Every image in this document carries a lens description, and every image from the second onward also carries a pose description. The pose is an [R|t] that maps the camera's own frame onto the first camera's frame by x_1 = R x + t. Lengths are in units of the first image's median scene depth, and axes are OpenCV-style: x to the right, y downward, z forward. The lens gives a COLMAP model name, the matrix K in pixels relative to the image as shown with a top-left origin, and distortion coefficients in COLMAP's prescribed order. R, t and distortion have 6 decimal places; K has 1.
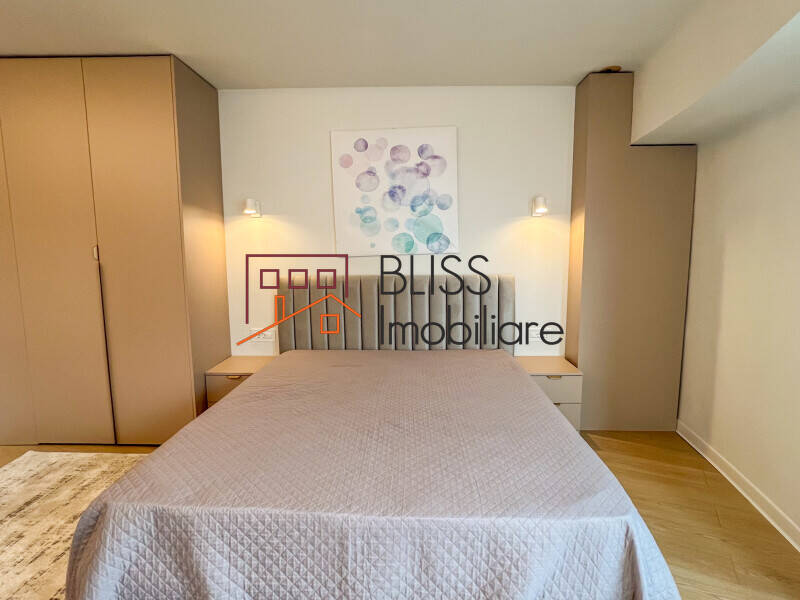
lens RADIAL K [[482.2, 0, 399.8], [0, 482.2, 301.7], [0, 0, 1]] dist [-0.013844, 0.001273]
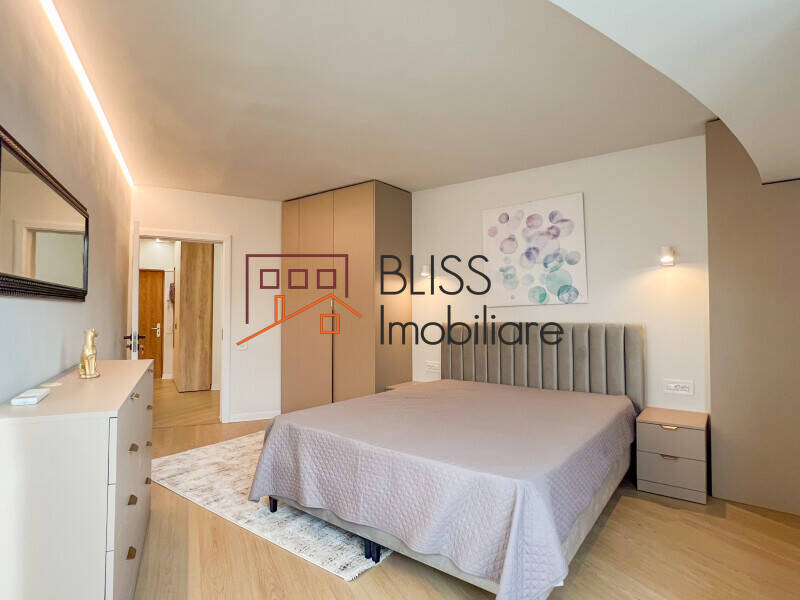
lens RADIAL K [[584.9, 0, 400.3], [0, 584.9, 298.3], [0, 0, 1]] dist [0.007427, 0.004636]
pose [[0.748351, -0.023399, -0.662890, 0.706150], [-0.087629, 0.987130, -0.133771, 0.105720], [0.657489, 0.158197, 0.736669, -0.261289]]
